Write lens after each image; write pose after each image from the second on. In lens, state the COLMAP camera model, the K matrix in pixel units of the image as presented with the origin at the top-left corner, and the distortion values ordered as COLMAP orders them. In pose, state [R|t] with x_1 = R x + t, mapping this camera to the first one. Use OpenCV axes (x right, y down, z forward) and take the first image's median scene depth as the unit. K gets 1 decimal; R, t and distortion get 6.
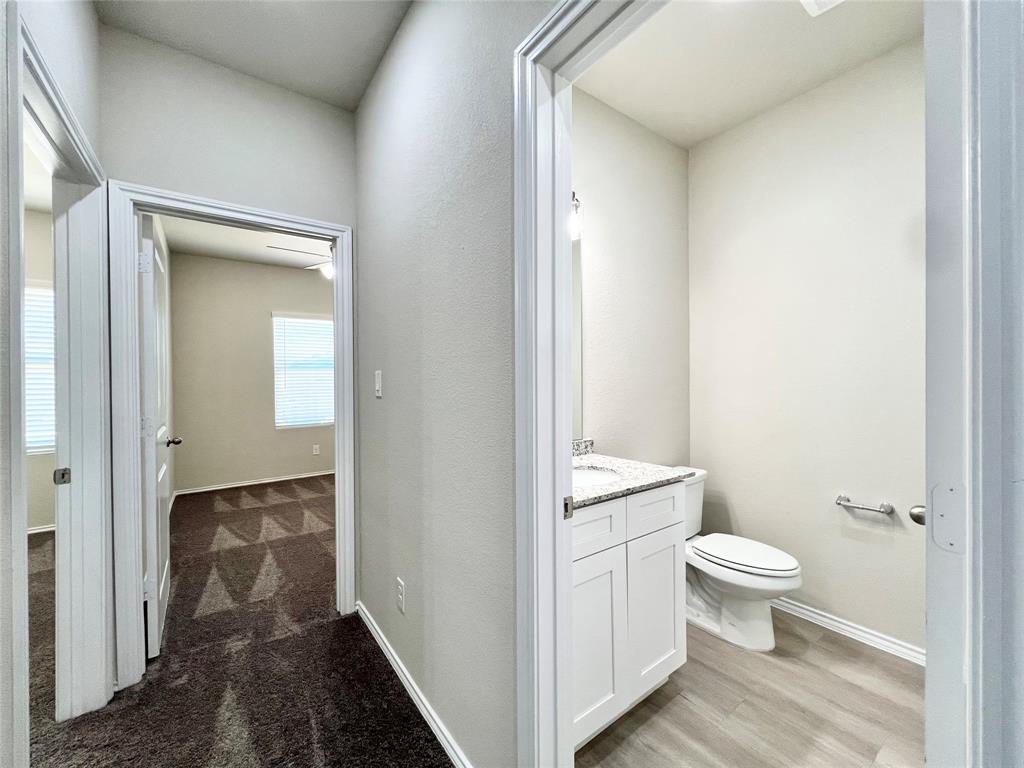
lens RADIAL K [[414.9, 0, 510.9], [0, 414.9, 382.0], [0, 0, 1]] dist [0.000686, 0.000392]
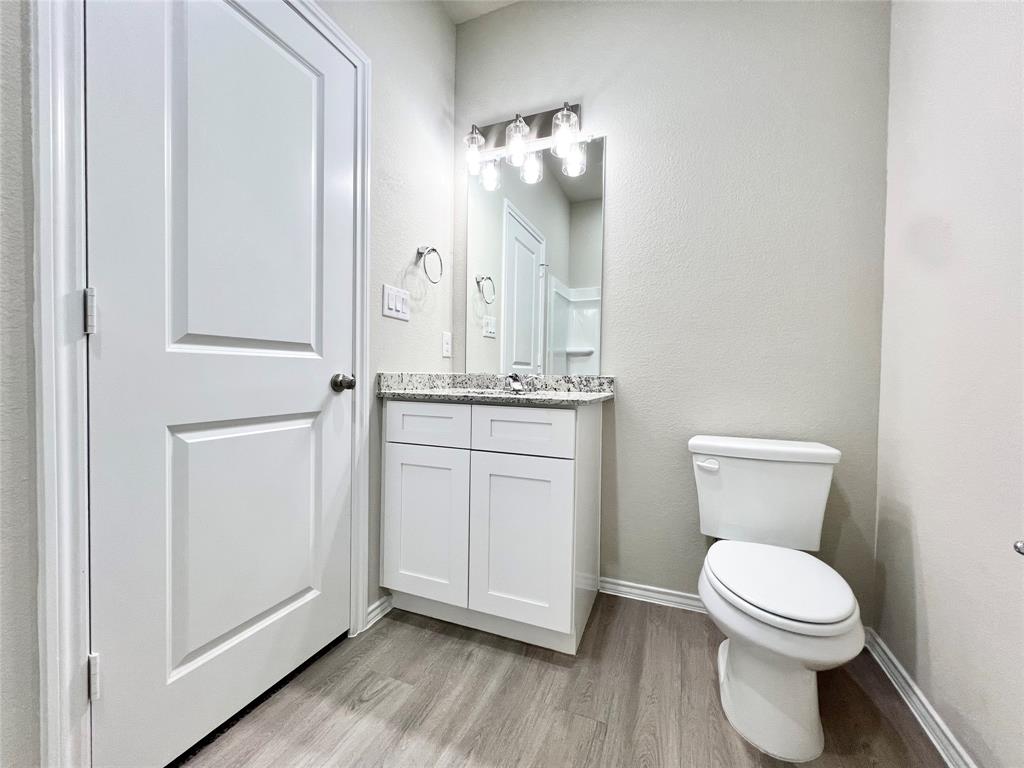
lens RADIAL K [[414.9, 0, 510.9], [0, 414.9, 382.0], [0, 0, 1]] dist [0.000686, 0.000392]
pose [[0.522565, 0.030097, -0.852068, 0.886831], [-0.017318, 0.999545, 0.024685, 0.143564], [0.852424, 0.001857, 0.522848, 0.412654]]
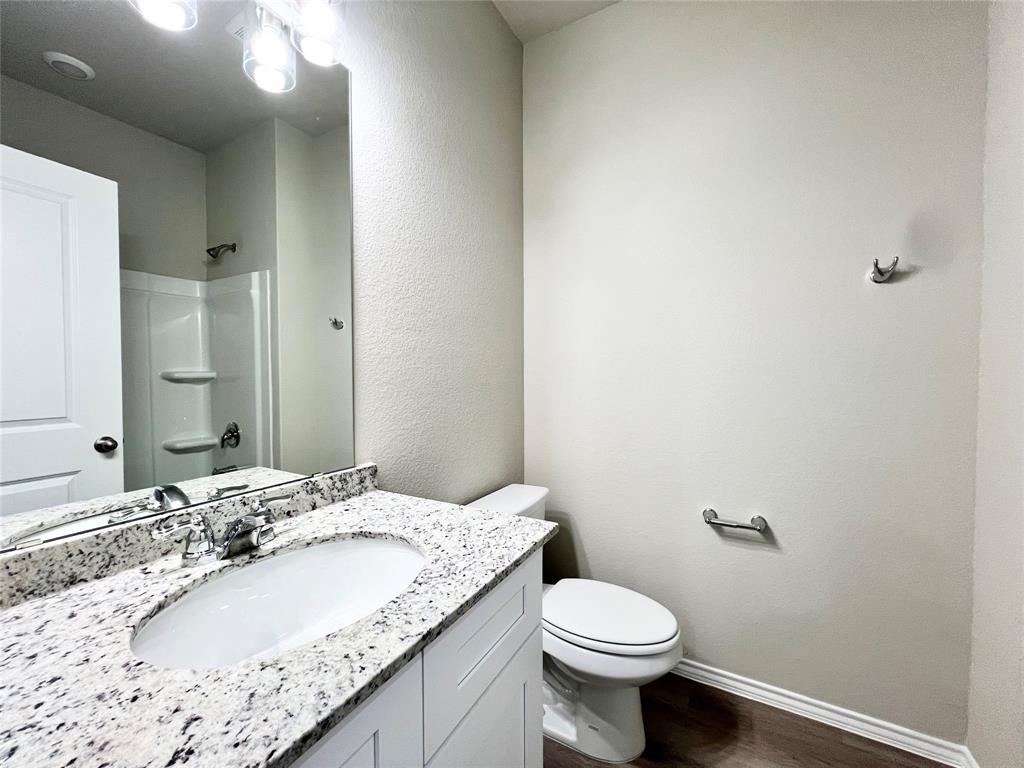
lens RADIAL K [[414.9, 0, 510.9], [0, 414.9, 382.0], [0, 0, 1]] dist [0.000686, 0.000392]
pose [[0.912216, -0.003783, 0.409692, 0.148999], [-0.003296, 0.999857, 0.016572, 0.022645], [-0.409696, -0.016467, 0.912073, 0.473208]]
